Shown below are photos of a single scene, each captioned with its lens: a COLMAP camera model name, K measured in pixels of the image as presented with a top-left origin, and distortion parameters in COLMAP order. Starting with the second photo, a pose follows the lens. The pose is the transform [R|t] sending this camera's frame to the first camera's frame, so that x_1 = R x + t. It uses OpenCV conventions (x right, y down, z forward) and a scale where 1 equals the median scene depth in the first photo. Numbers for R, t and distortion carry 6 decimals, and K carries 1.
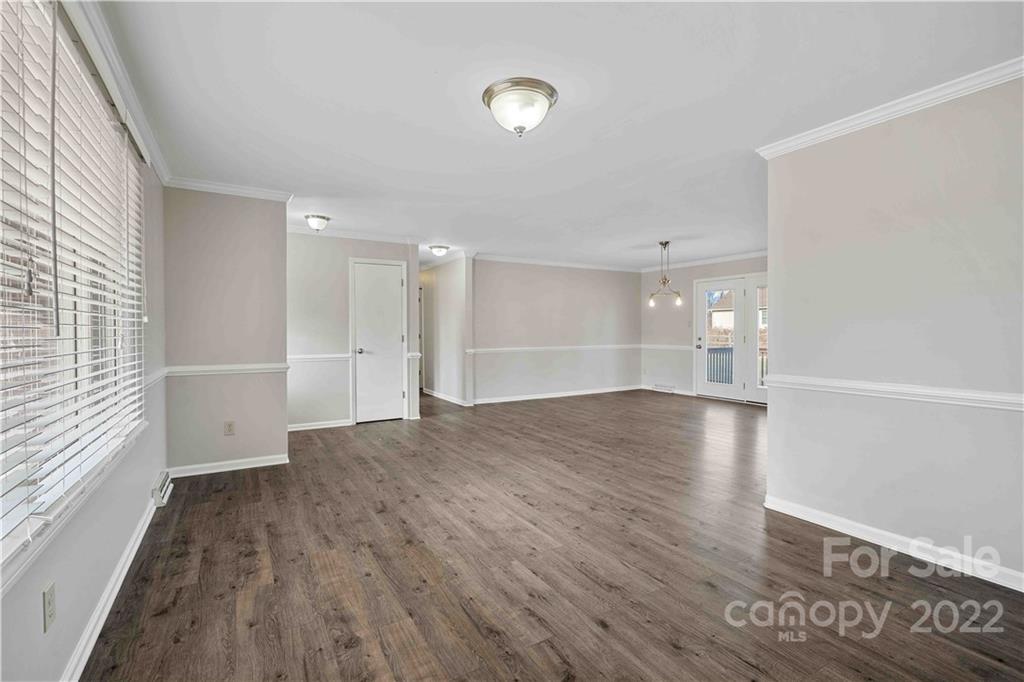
lens RADIAL K [[457.5, 0, 499.0], [0, 457.5, 336.8], [0, 0, 1]] dist [-0.017624, 0.000060]
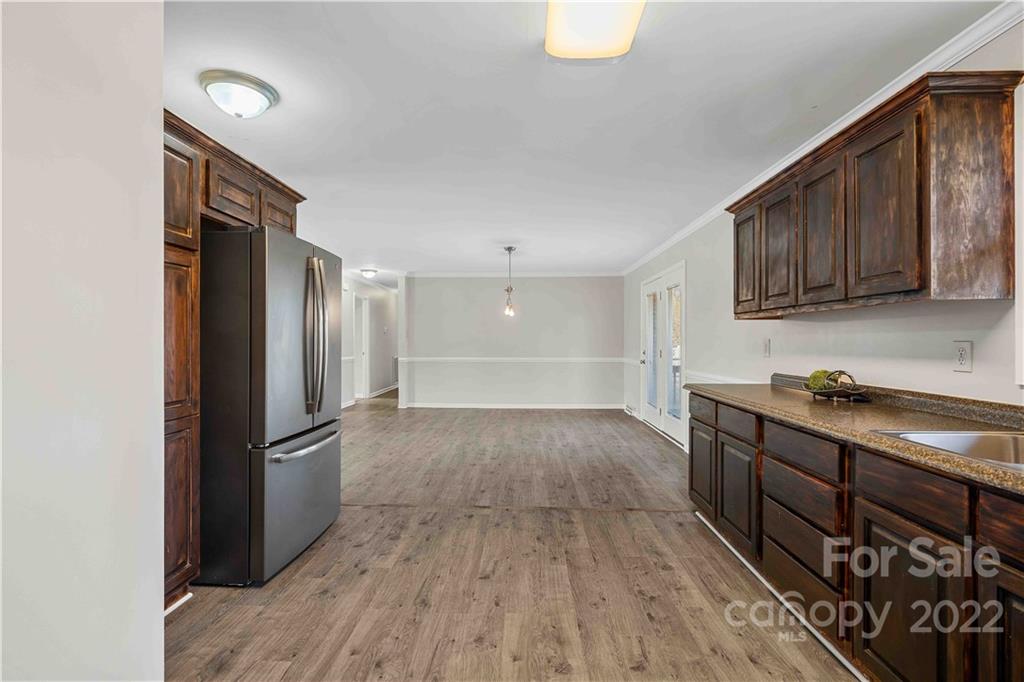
lens RADIAL K [[469.8, 0, 512.0], [0, 469.8, 341.0], [0, 0, 1]] dist [-0.001425, 0.000140]
pose [[0.857961, 0.005356, -0.513686, 1.930606], [-0.012298, 0.999873, -0.010117, -0.012940], [0.513567, 0.014997, 0.857919, 0.390971]]
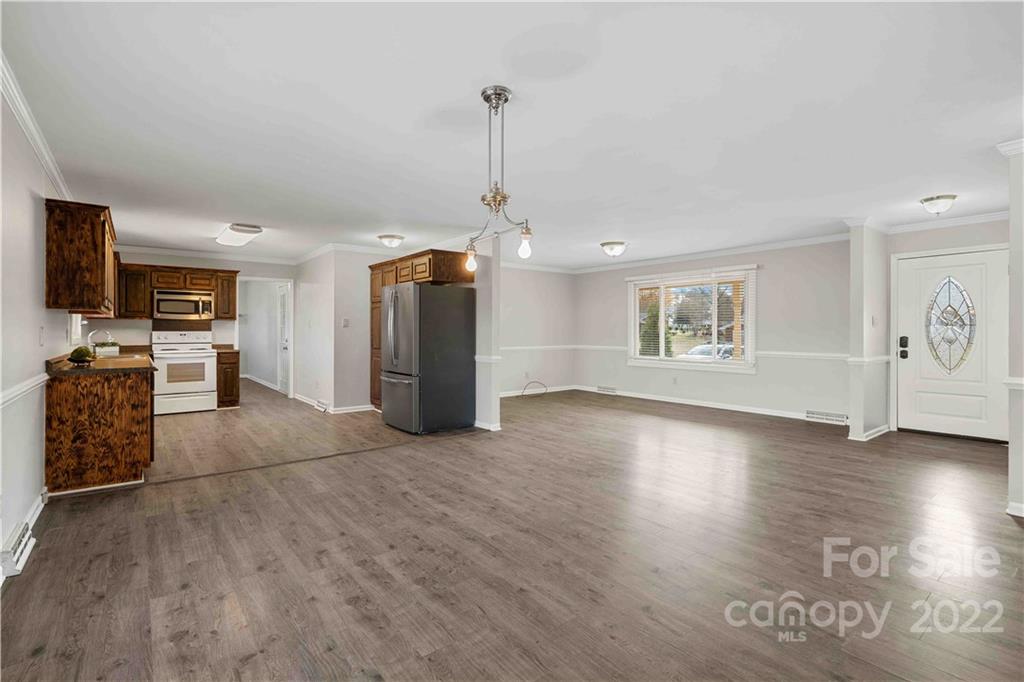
lens RADIAL K [[473.0, 0, 507.2], [0, 473.0, 334.9], [0, 0, 1]] dist [0.001160, 0.000237]
pose [[-0.988358, 0.003051, -0.152116, 0.920907], [-0.000397, 0.999744, 0.022629, -0.045492], [0.152146, 0.022426, -0.988104, 3.084219]]
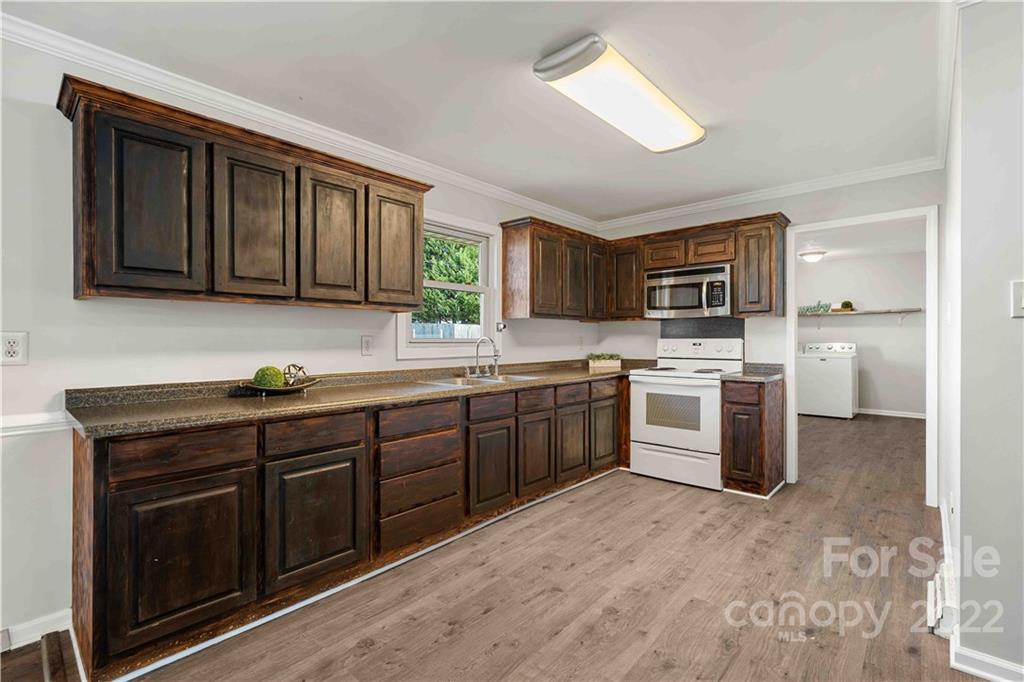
lens RADIAL K [[463.3, 0, 508.6], [0, 463.3, 340.2], [0, 0, 1]] dist [-0.001470, 0.000313]
pose [[-0.320685, 0.001079, 0.947185, 1.052405], [0.016898, 0.999847, 0.004582, -0.018064], [-0.947035, 0.017475, -0.320654, 1.323527]]
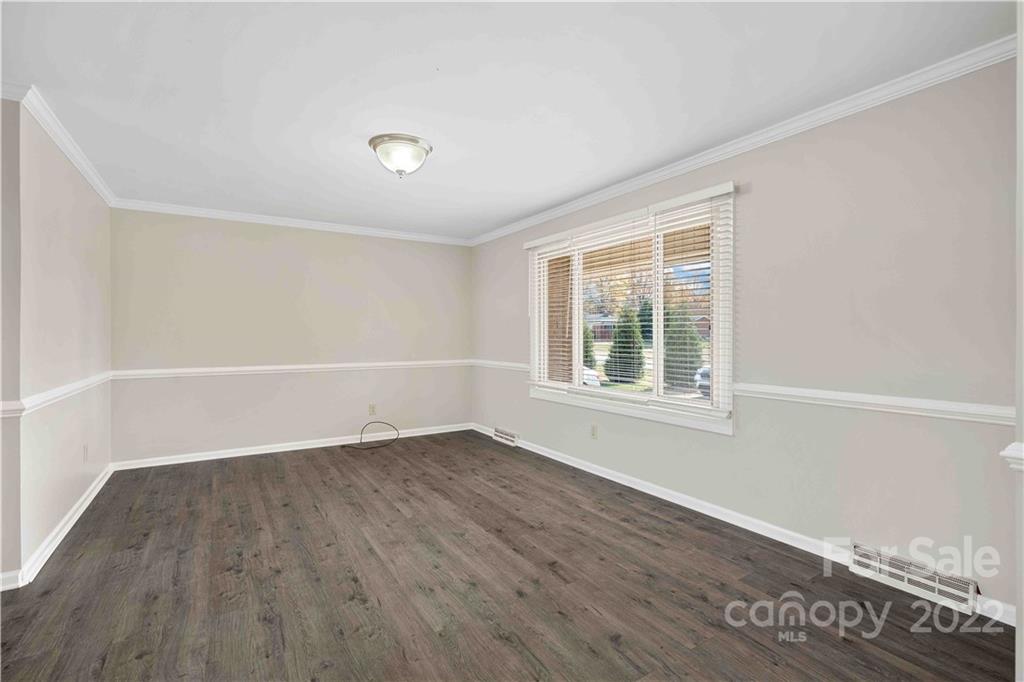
lens RADIAL K [[466.5, 0, 510.1], [0, 466.5, 339.3], [0, 0, 1]] dist [0.000235, 0.000650]
pose [[-0.998834, 0.003230, -0.048170, -0.154073], [0.002214, 0.999774, 0.021132, -0.028704], [0.048228, 0.021001, -0.998616, 1.905627]]
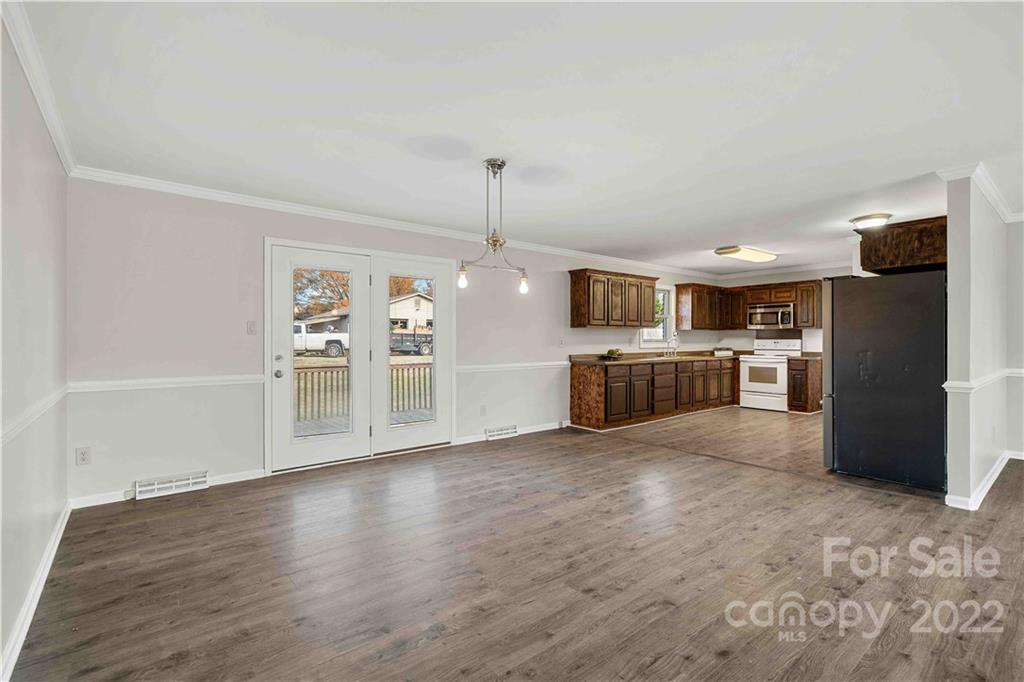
lens RADIAL K [[466.5, 0, 510.1], [0, 466.5, 339.3], [0, 0, 1]] dist [0.000235, 0.000650]
pose [[-0.169321, 0.002514, 0.985558, -0.306908], [0.016142, 0.999870, 0.000223, -0.034621], [-0.985429, 0.015947, -0.169339, 2.392336]]
